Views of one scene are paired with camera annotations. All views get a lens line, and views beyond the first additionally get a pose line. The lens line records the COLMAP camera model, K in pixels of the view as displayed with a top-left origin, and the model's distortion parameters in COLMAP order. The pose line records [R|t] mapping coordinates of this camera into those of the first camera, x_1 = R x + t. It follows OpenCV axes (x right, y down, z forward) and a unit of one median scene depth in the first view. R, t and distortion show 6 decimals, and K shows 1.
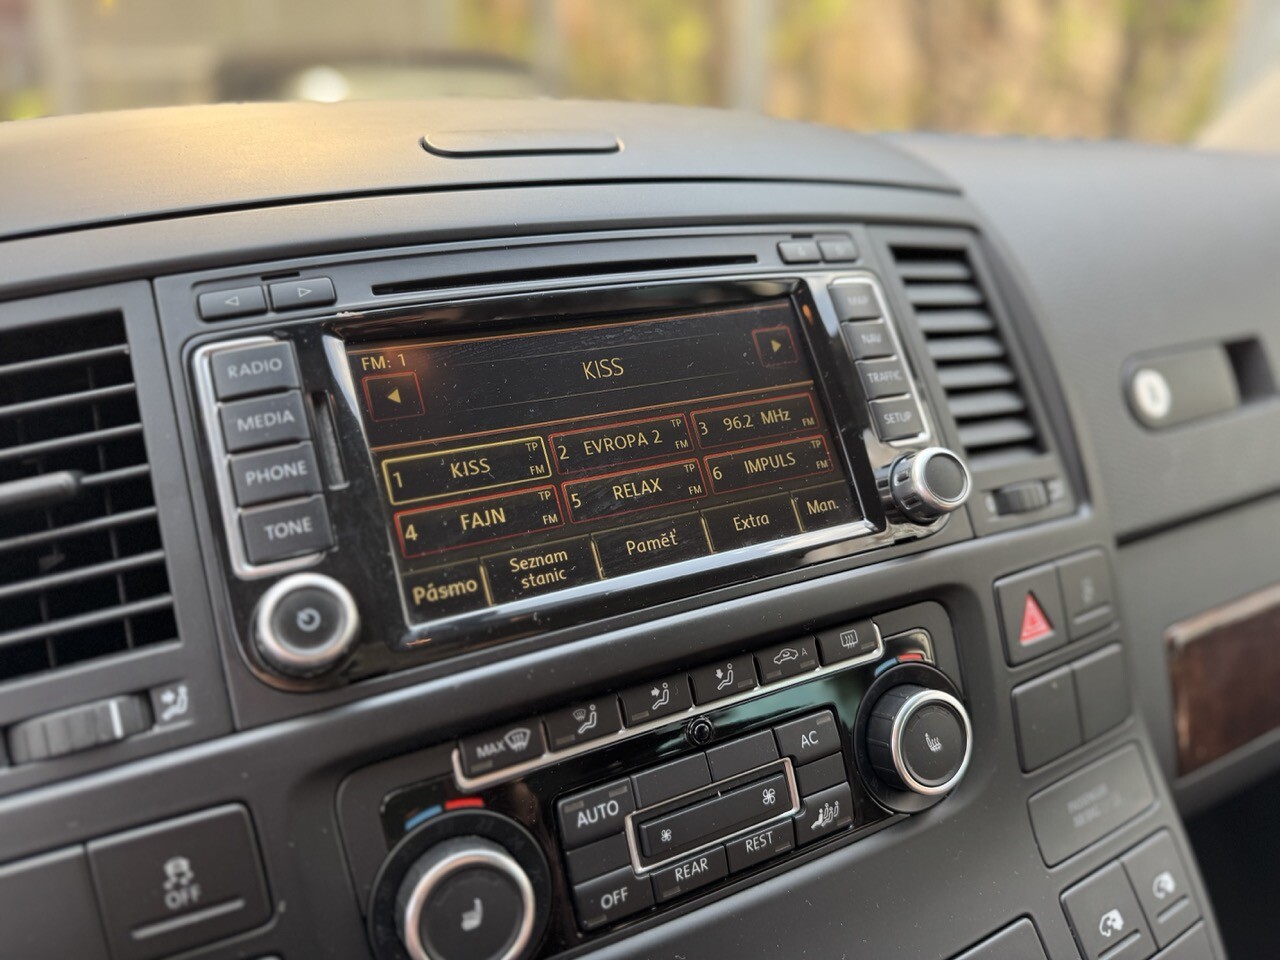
lens RADIAL K [[917.4, 0, 640.0], [0, 917.4, 480.0], [0, 0, 1]] dist [0.084217, -0.172636]
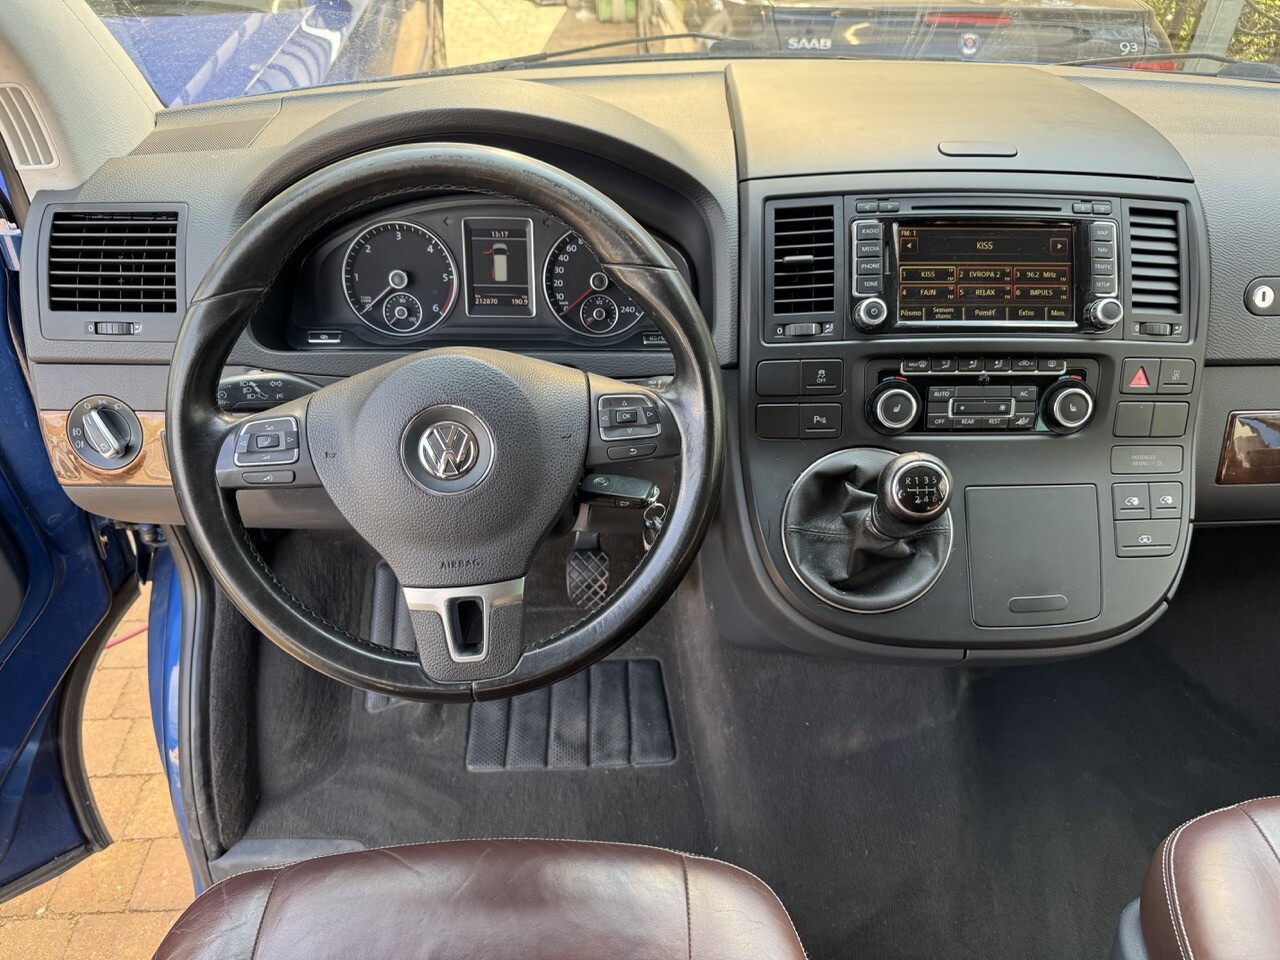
lens RADIAL K [[917.4, 0, 640.0], [0, 917.4, 480.0], [0, 0, 1]] dist [0.084217, -0.172636]
pose [[0.908207, 0.261356, -0.326883, 0.111710], [-0.176813, 0.947526, 0.266332, -0.013824], [0.379337, -0.184087, 0.906761, -2.024933]]
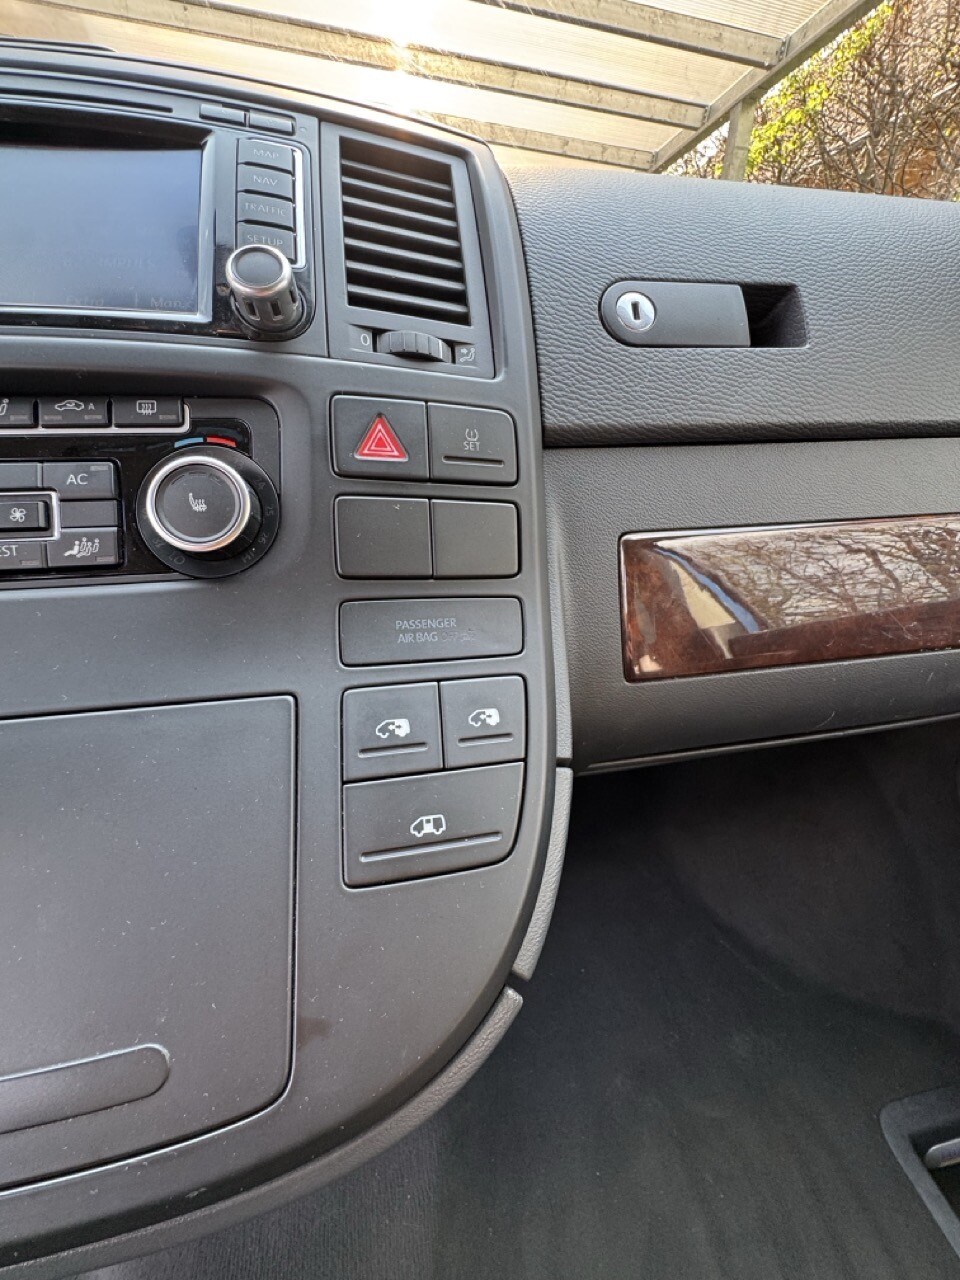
lens RADIAL K [[516.4, 0, 480.0], [0, 516.4, 640.0], [0, 0, 1]] dist [-0.008469, 0.000118]
pose [[0.955081, 0.115255, -0.273013, 0.832355], [-0.107587, 0.993268, 0.042947, 0.391504], [0.276125, -0.011645, 0.961051, 0.534972]]
